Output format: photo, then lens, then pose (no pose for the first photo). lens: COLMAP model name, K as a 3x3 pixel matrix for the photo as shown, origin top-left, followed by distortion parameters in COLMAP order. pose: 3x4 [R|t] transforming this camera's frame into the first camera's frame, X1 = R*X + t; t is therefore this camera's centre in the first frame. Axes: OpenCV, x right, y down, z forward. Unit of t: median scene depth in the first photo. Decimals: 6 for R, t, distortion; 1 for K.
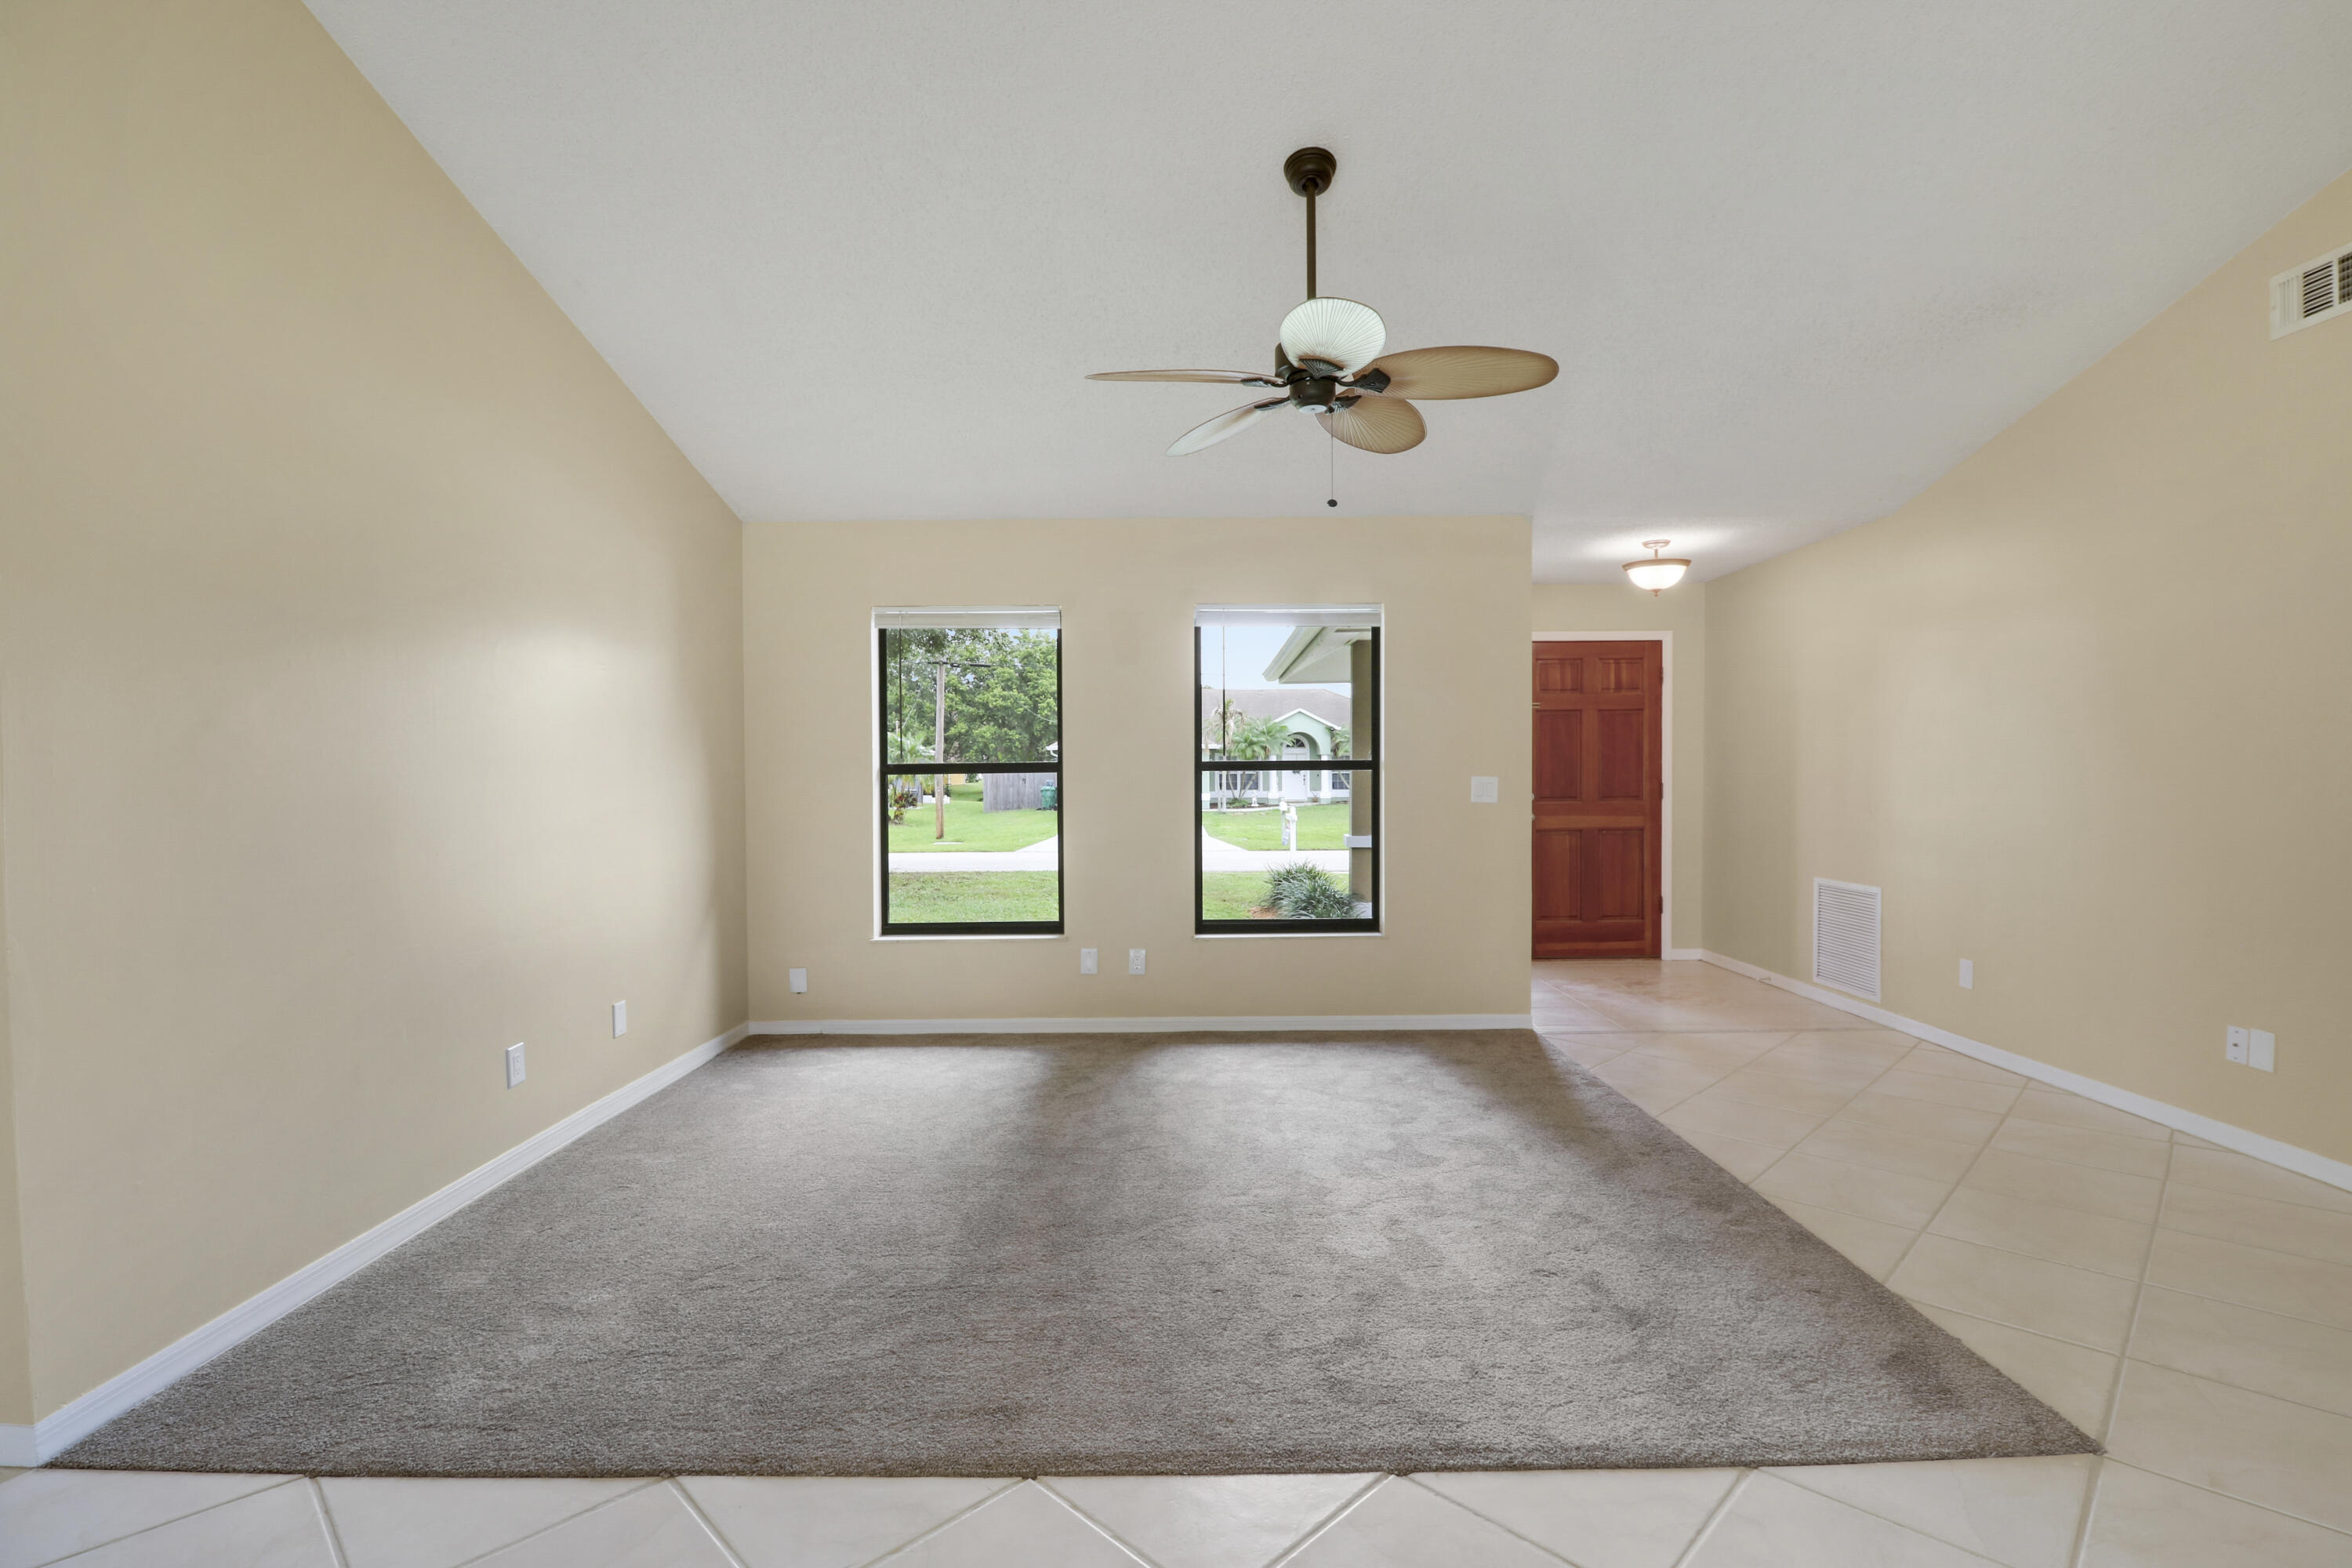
lens RADIAL K [[1108.1, 0, 1192.7], [0, 1108.1, 781.4], [0, 0, 1]] dist [0.006135, -0.017347]
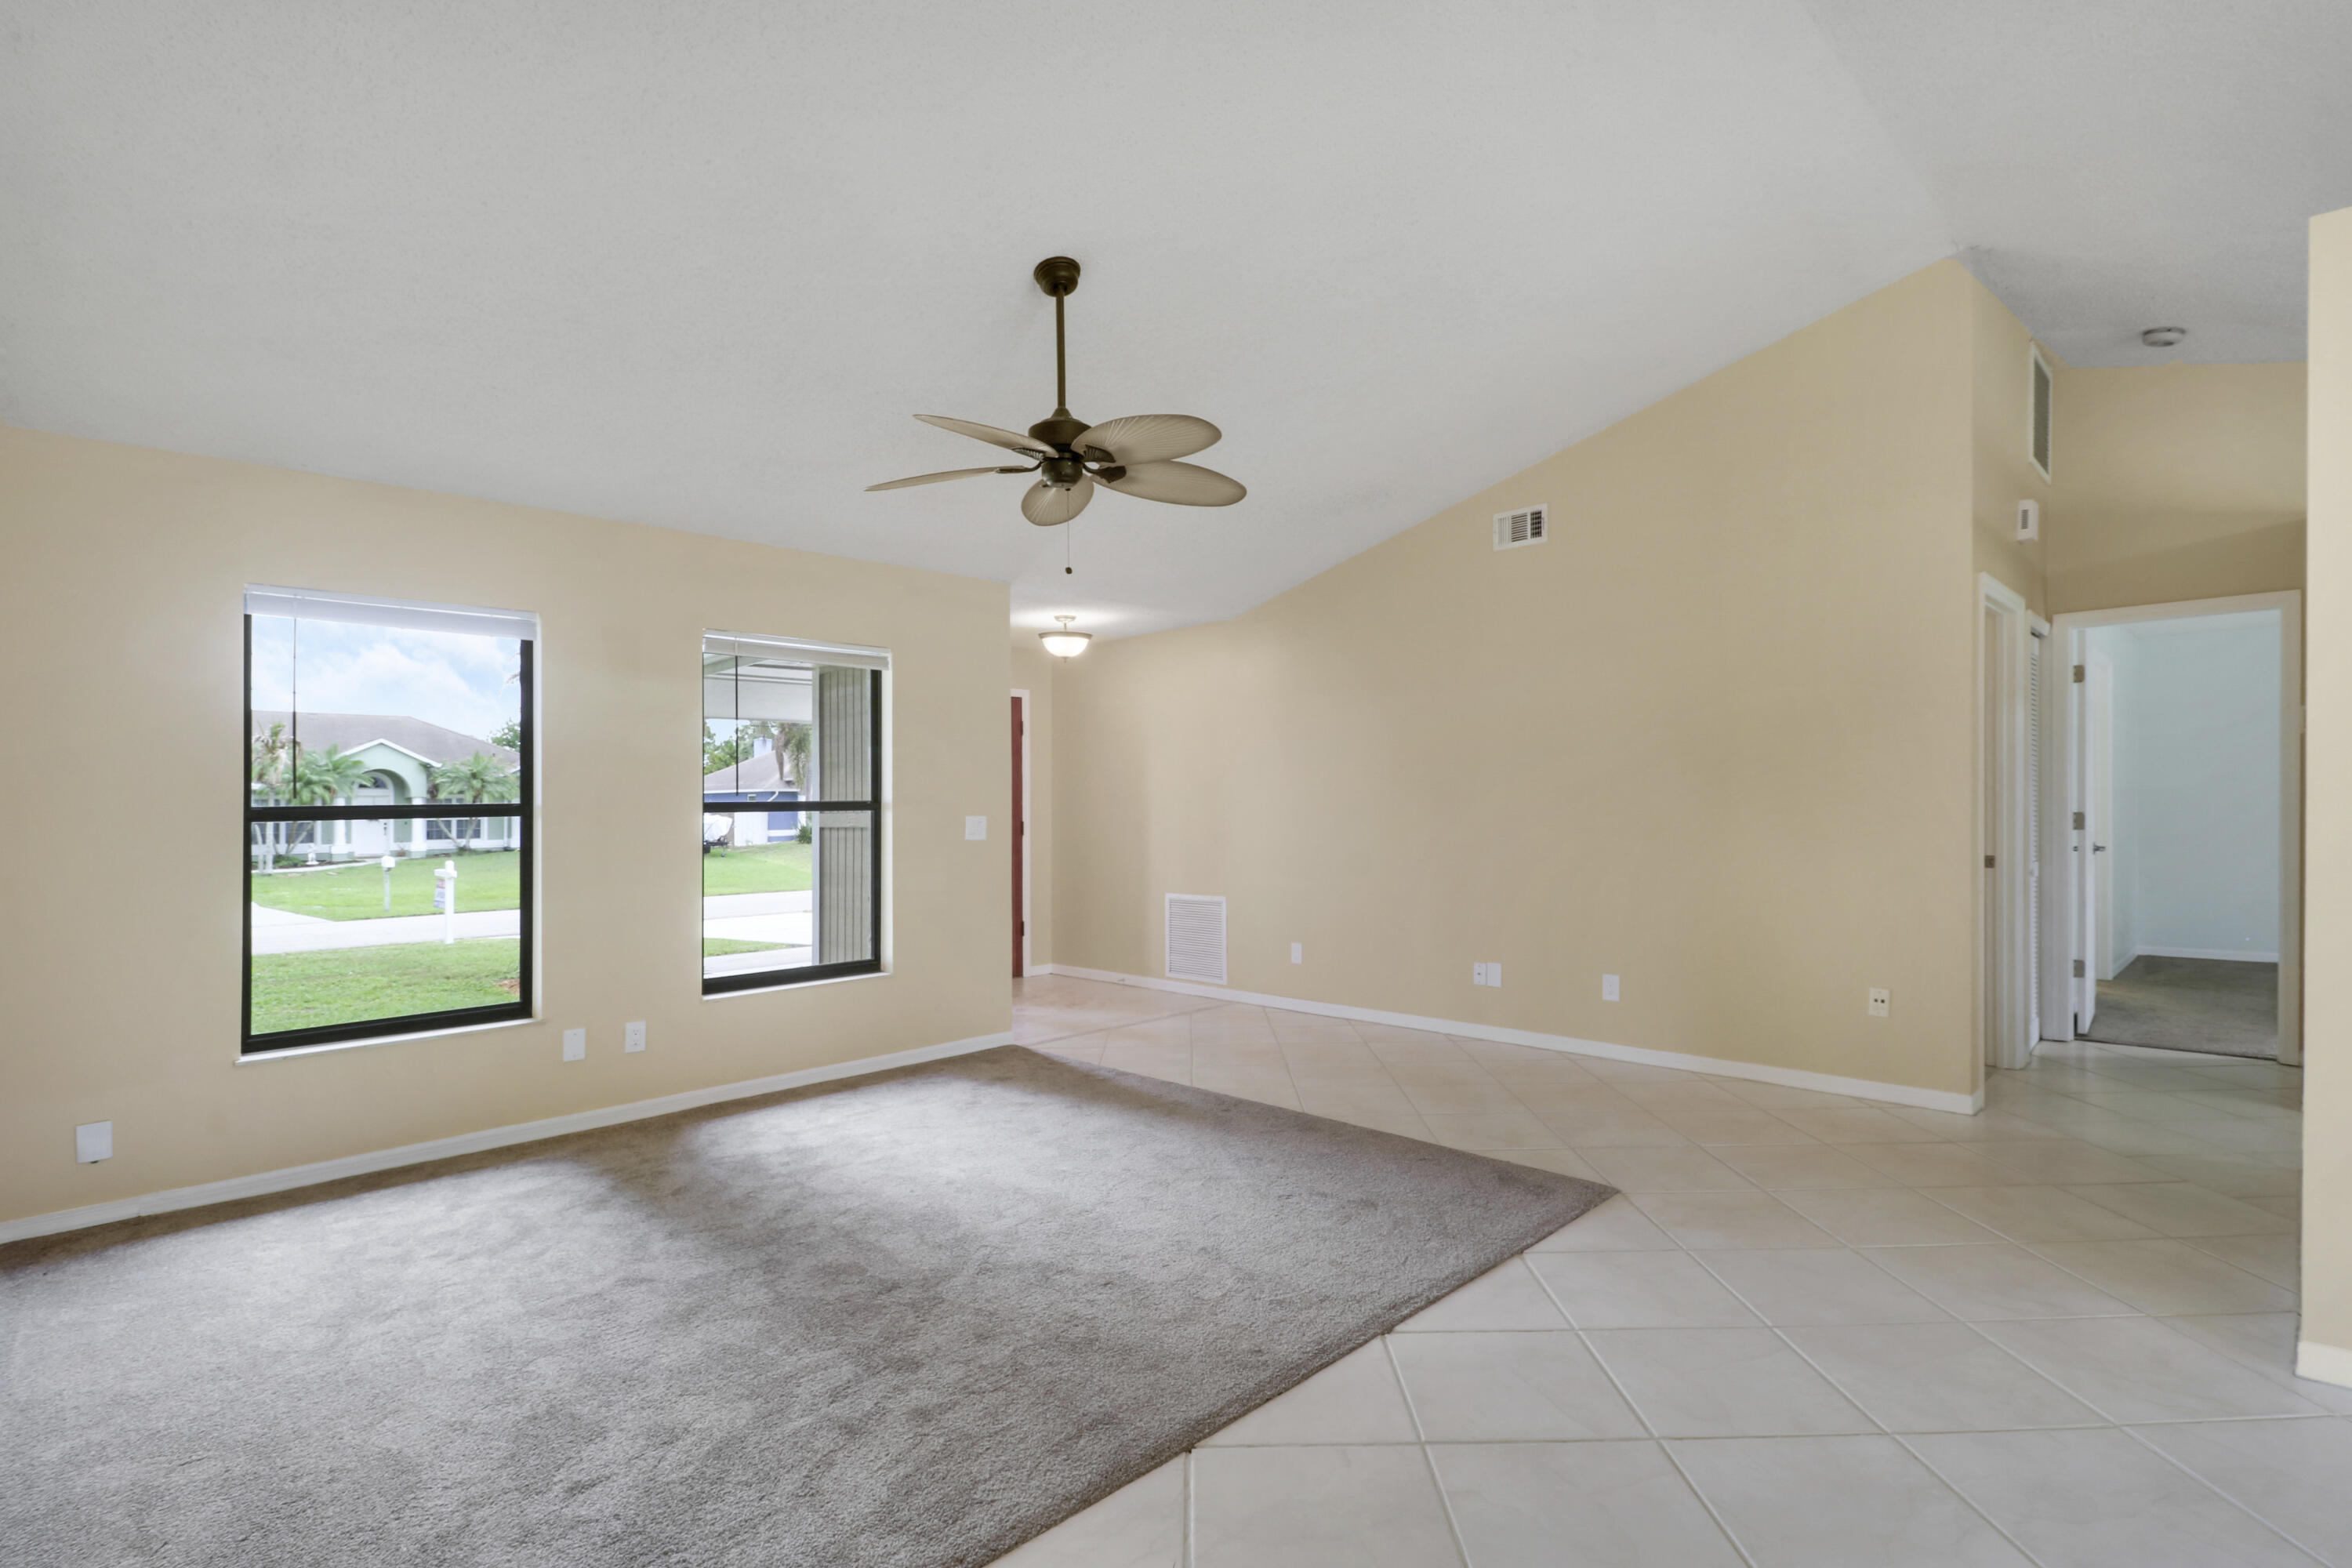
lens RADIAL K [[1097.5, 0, 1235.7], [0, 1097.5, 787.8], [0, 0, 1]] dist [0.000287, -0.000569]
pose [[0.704326, 0.007921, 0.709832, -0.345675], [0.015876, 0.999512, -0.026906, 0.000279], [-0.709699, 0.030220, 0.703857, 0.069224]]
